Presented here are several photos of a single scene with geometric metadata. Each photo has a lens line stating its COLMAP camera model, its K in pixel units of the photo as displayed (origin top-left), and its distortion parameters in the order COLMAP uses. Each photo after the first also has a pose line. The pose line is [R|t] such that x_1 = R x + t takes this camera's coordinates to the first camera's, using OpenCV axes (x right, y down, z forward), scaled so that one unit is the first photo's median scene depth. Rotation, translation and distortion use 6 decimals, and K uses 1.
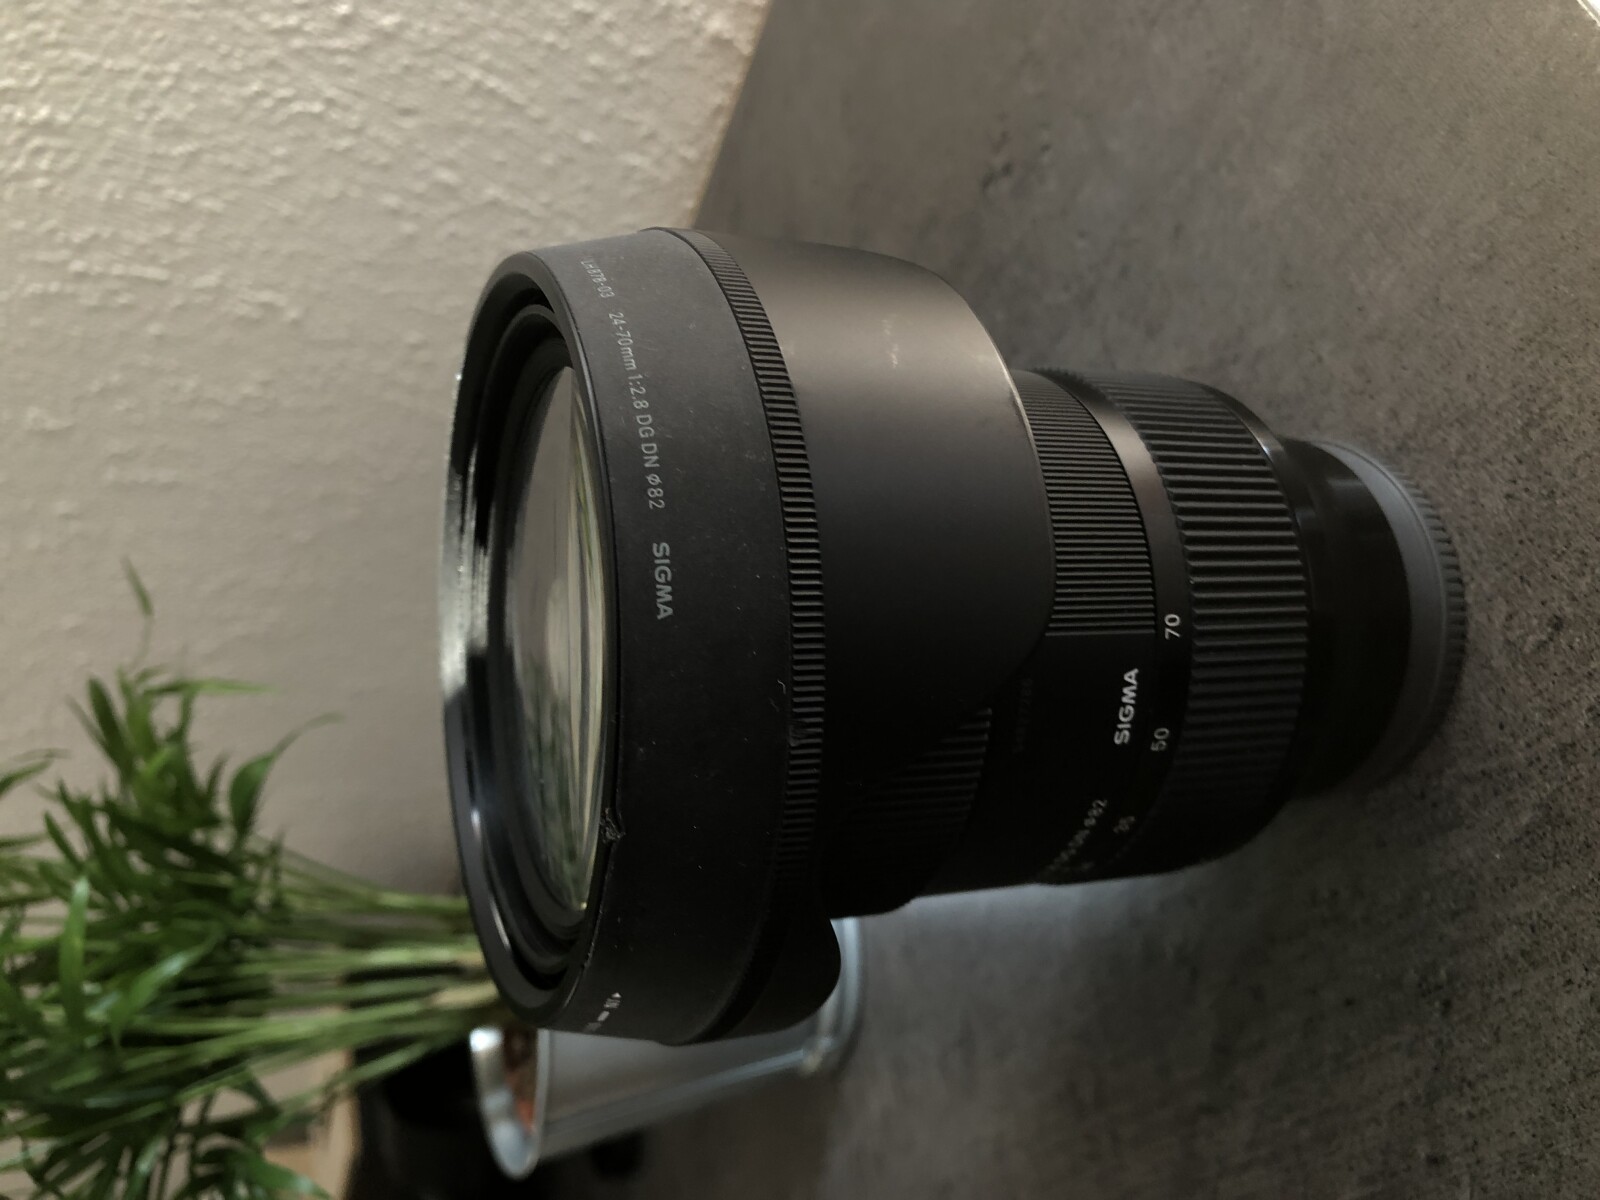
lens RADIAL K [[1387.2, 0, 798.1], [0, 1387.2, 599.4], [0, 0, 1]] dist [-0.017046, 0.030960]
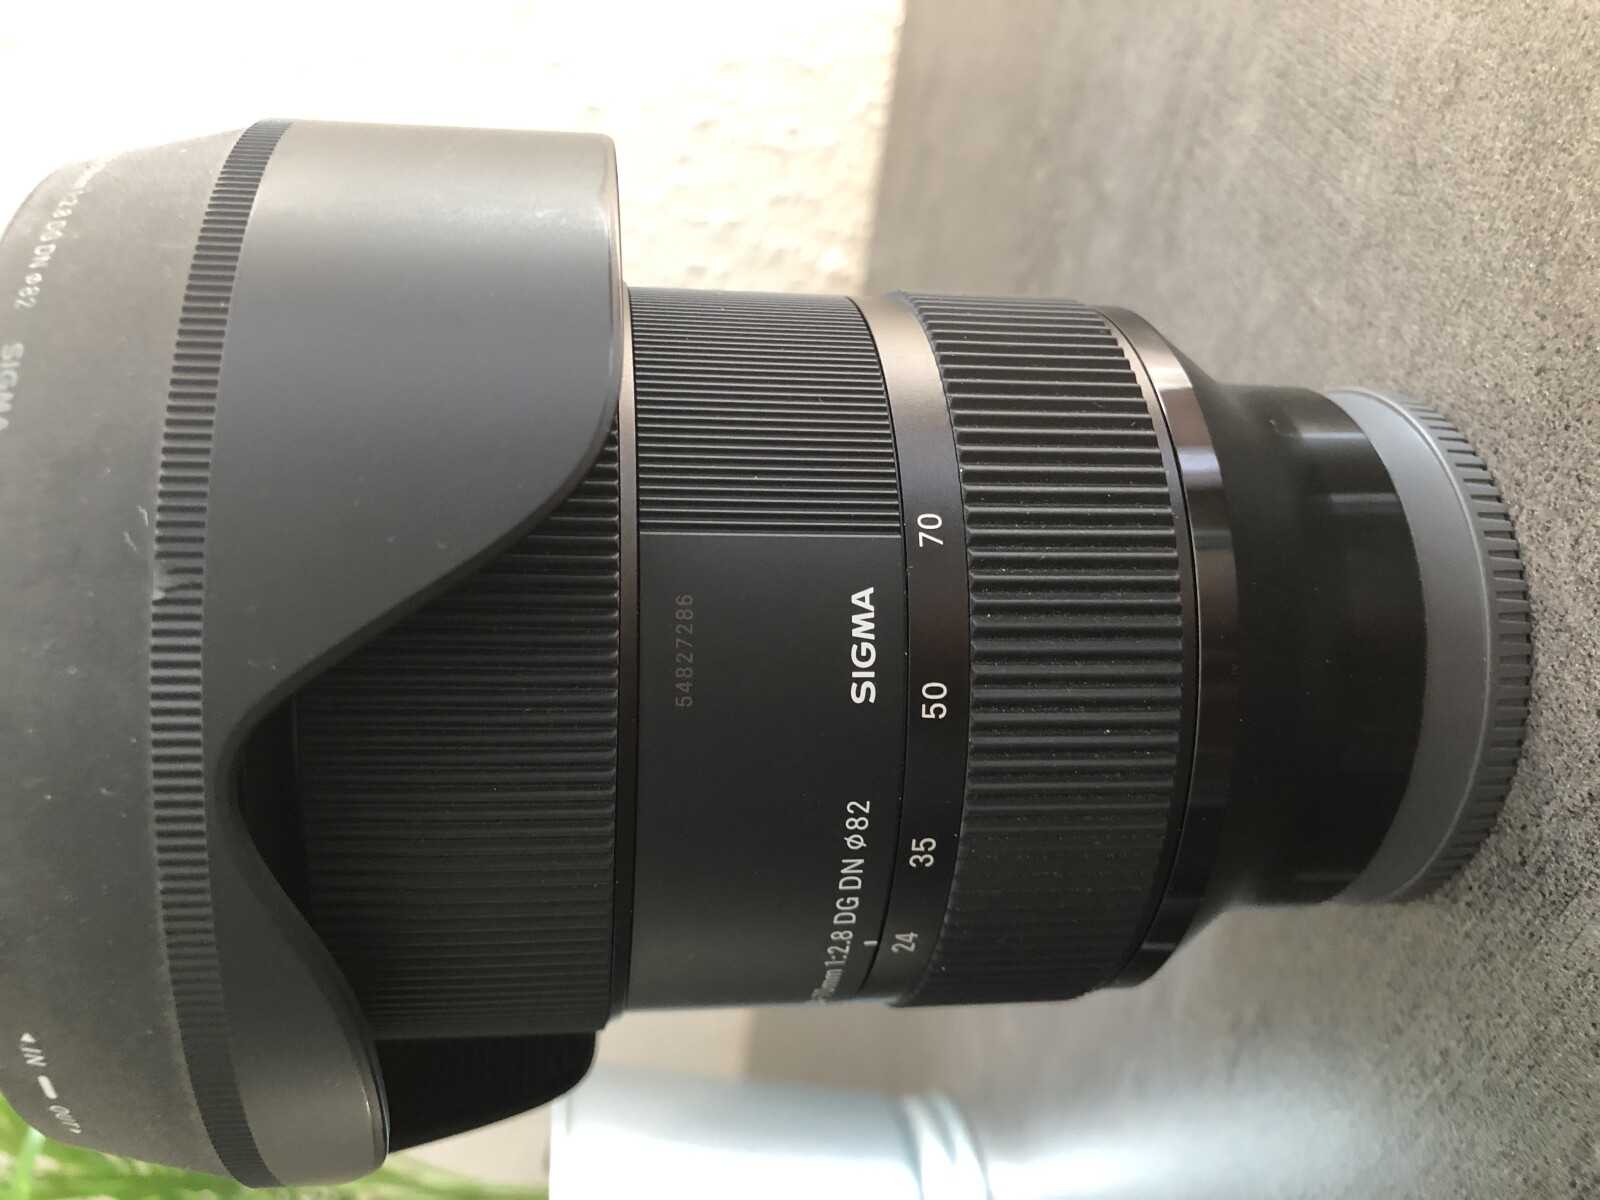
lens RADIAL K [[1388.0, 0, 804.5], [0, 1388.0, 594.2], [0, 0, 1]] dist [0.004643, -0.025169]
pose [[0.960742, -0.103148, -0.257558, 0.328763], [0.024730, 0.956464, -0.290802, 0.212590], [0.276341, 0.273016, 0.921465, 0.307983]]
